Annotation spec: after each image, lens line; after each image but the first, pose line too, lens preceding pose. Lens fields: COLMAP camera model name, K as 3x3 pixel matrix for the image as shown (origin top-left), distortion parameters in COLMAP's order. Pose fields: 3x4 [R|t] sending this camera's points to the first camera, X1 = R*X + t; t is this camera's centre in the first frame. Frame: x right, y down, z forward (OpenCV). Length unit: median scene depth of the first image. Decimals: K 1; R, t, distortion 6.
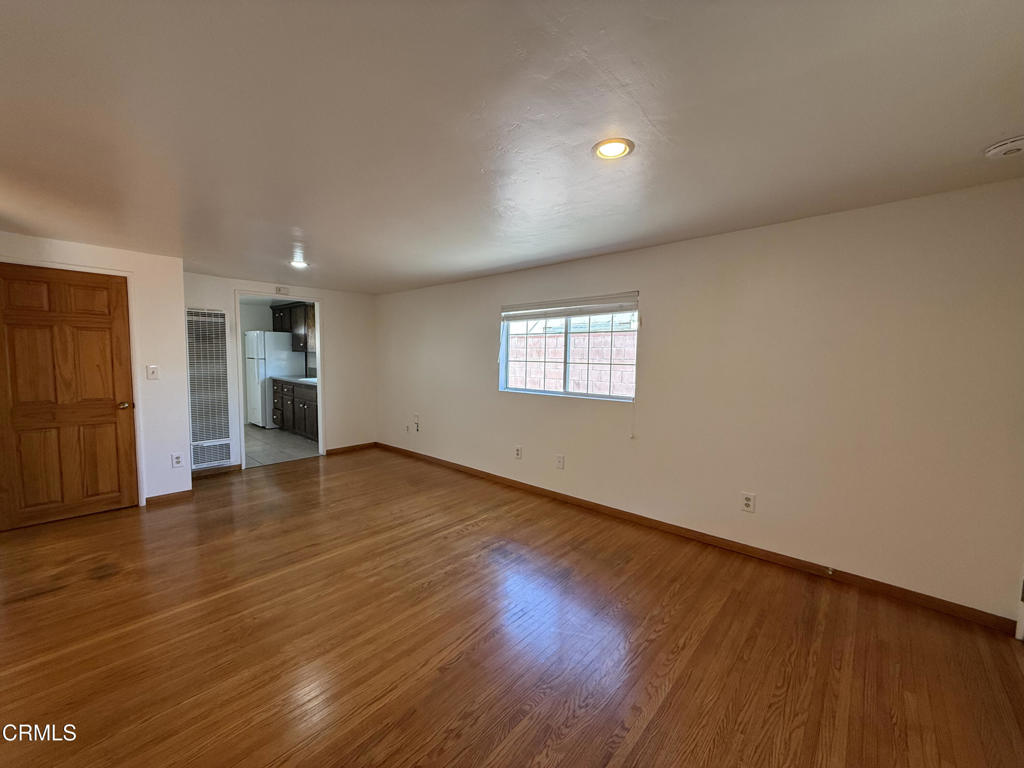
lens RADIAL K [[407.1, 0, 508.4], [0, 407.1, 383.7], [0, 0, 1]] dist [-0.000333, -0.000013]
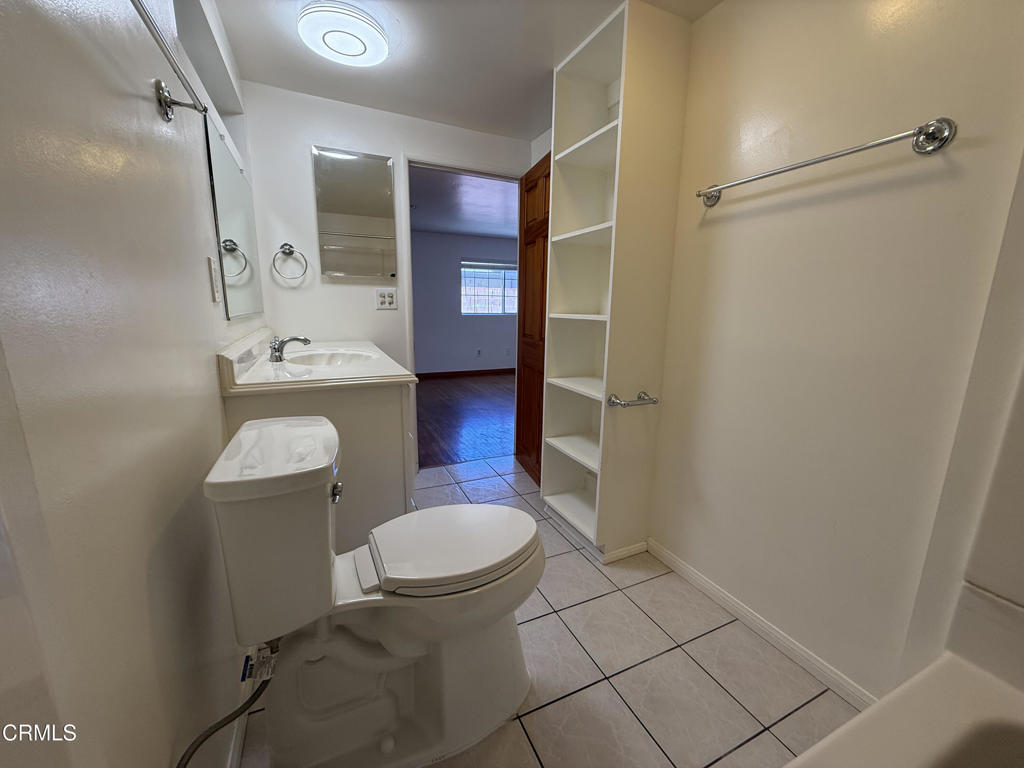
lens RADIAL K [[407.1, 0, 508.4], [0, 407.1, 383.7], [0, 0, 1]] dist [-0.000333, -0.000013]
pose [[0.396092, -0.185303, 0.899319, -1.695187], [0.057007, 0.982498, 0.177334, 0.012349], [-0.916439, -0.018973, 0.399723, 0.293805]]
